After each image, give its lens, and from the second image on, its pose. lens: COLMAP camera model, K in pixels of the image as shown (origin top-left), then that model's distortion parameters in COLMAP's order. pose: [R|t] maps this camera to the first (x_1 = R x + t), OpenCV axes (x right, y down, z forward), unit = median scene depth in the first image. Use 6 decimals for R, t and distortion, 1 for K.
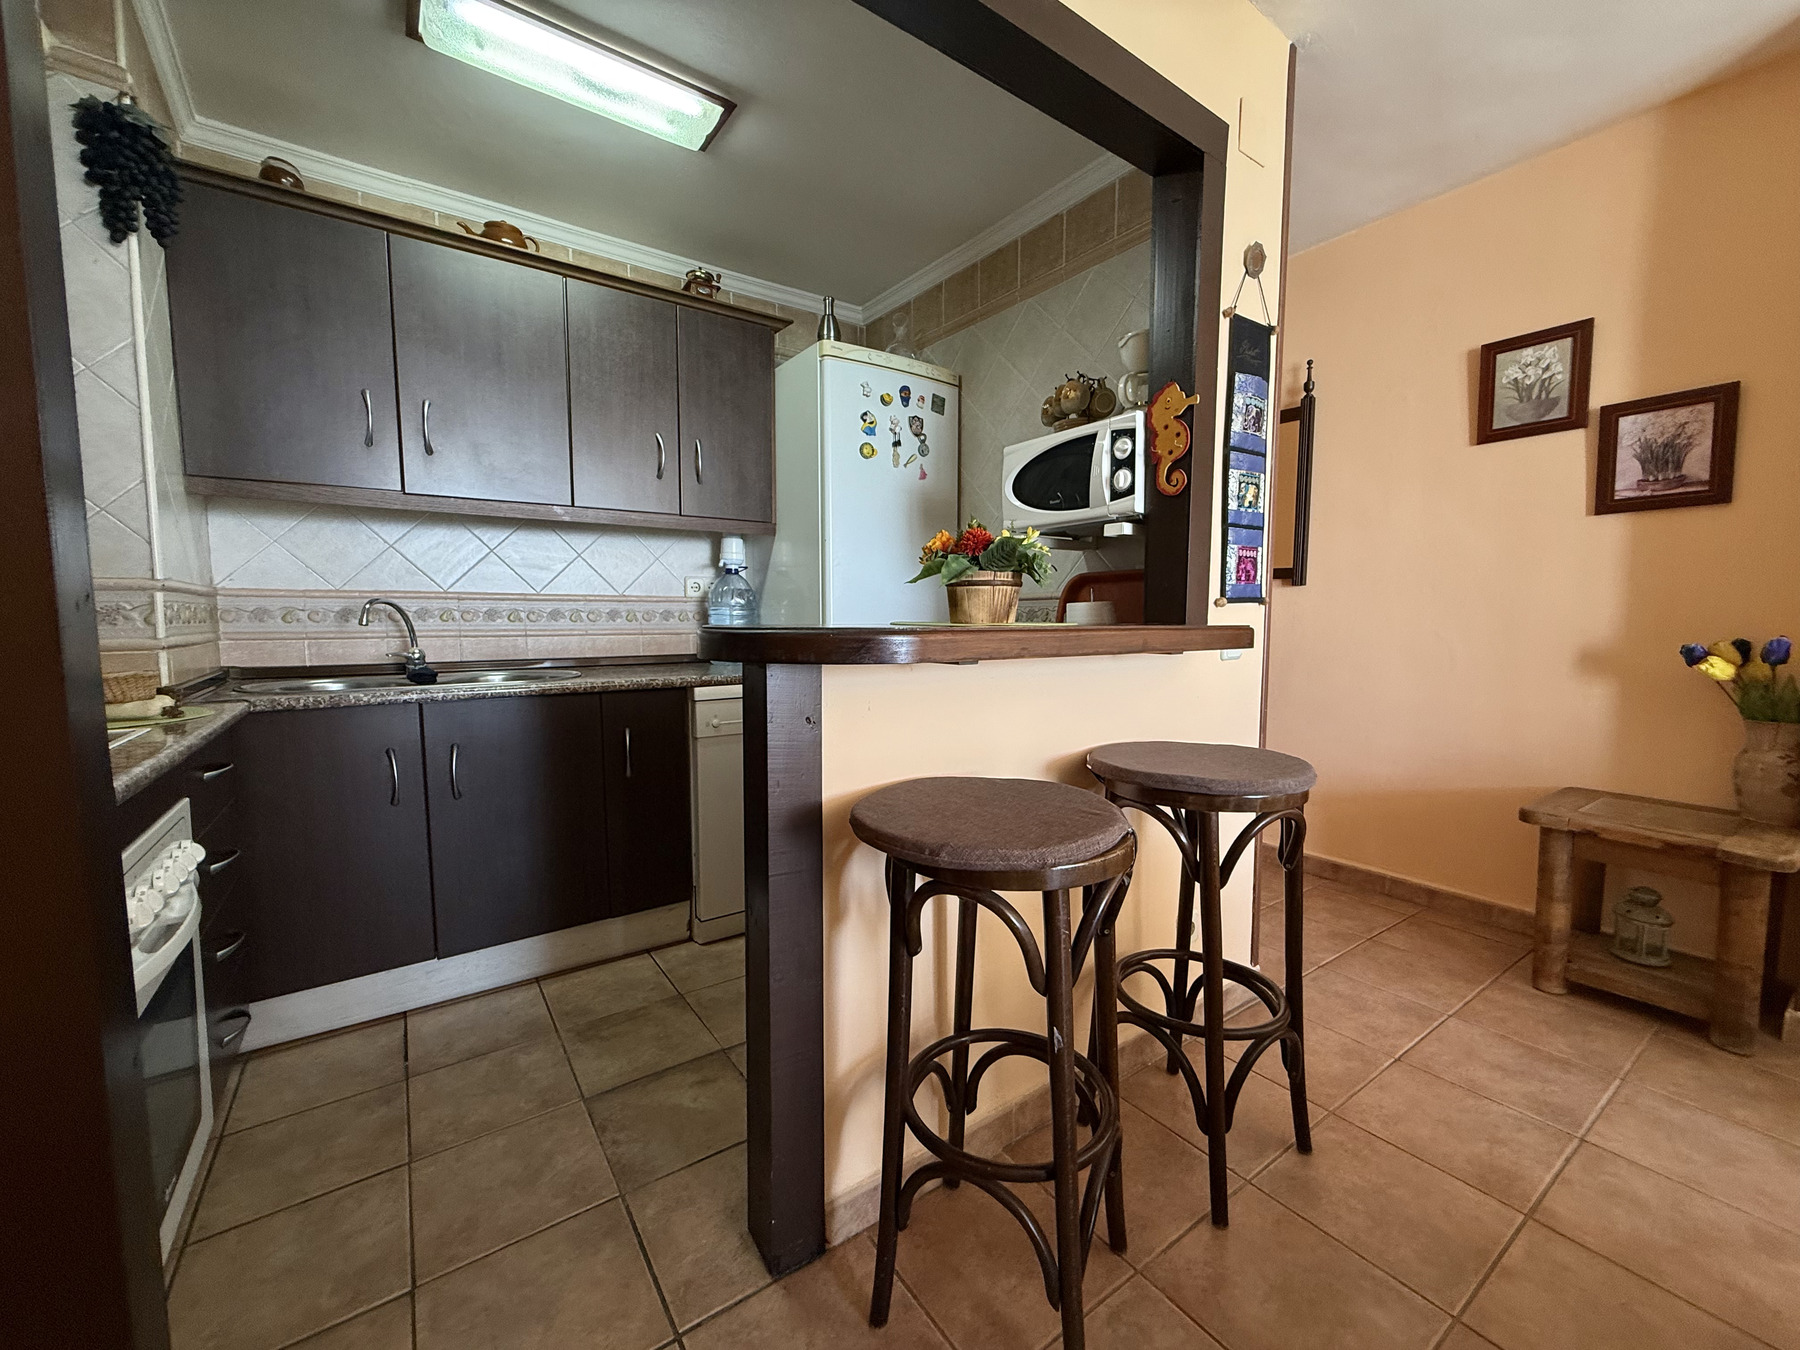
lens RADIAL K [[718.6, 0, 893.8], [0, 718.6, 673.9], [0, 0, 1]] dist [0.001879, -0.000505]
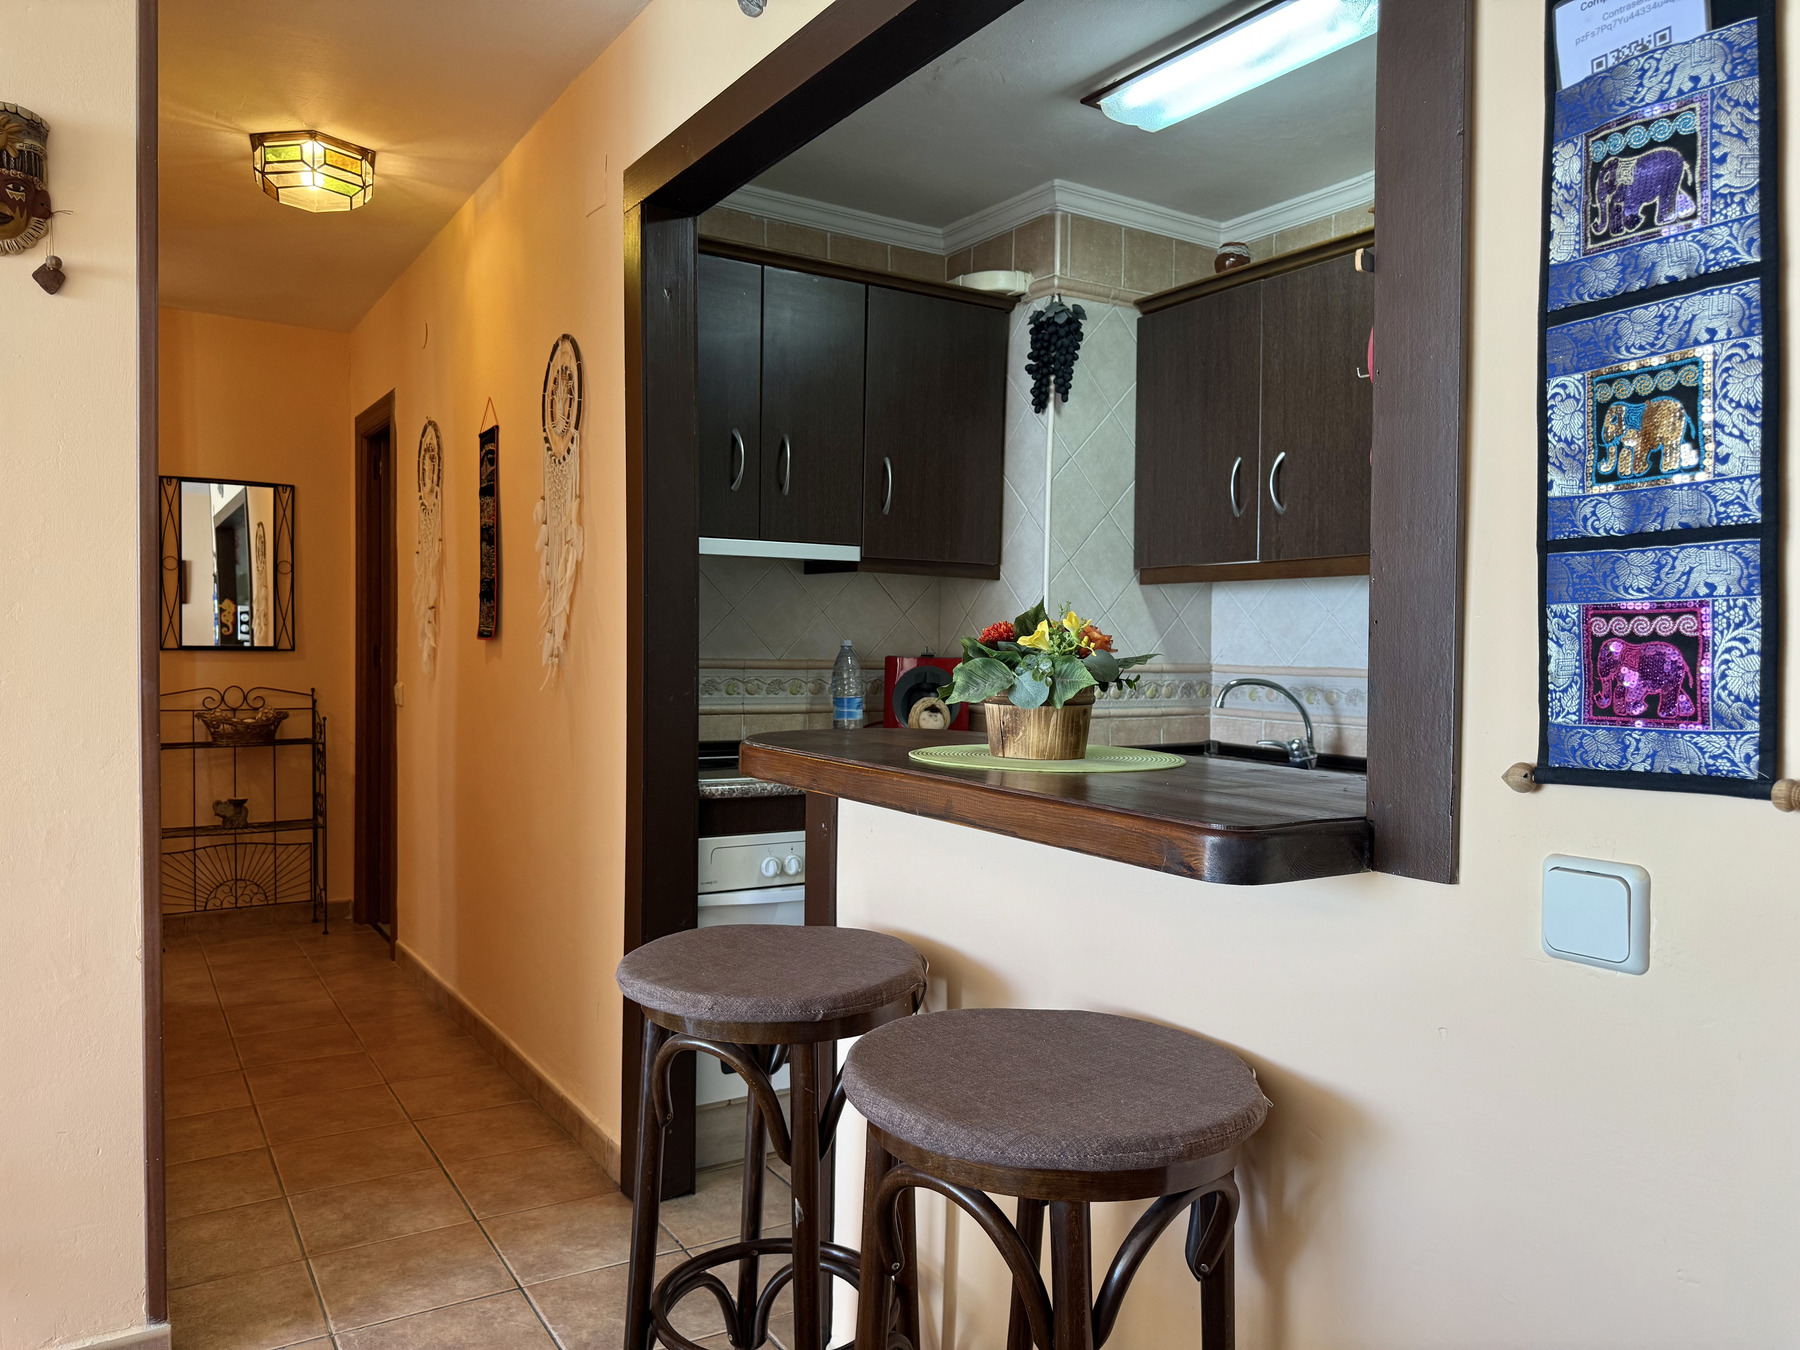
lens RADIAL K [[1269.7, 0, 896.0], [0, 1269.7, 674.4], [0, 0, 1]] dist [0.140189, -0.186646]
pose [[-0.049147, 0.026868, -0.998430, 0.896999], [-0.093054, 0.995167, 0.031361, -0.116201], [0.994447, 0.094450, -0.046410, 0.614668]]
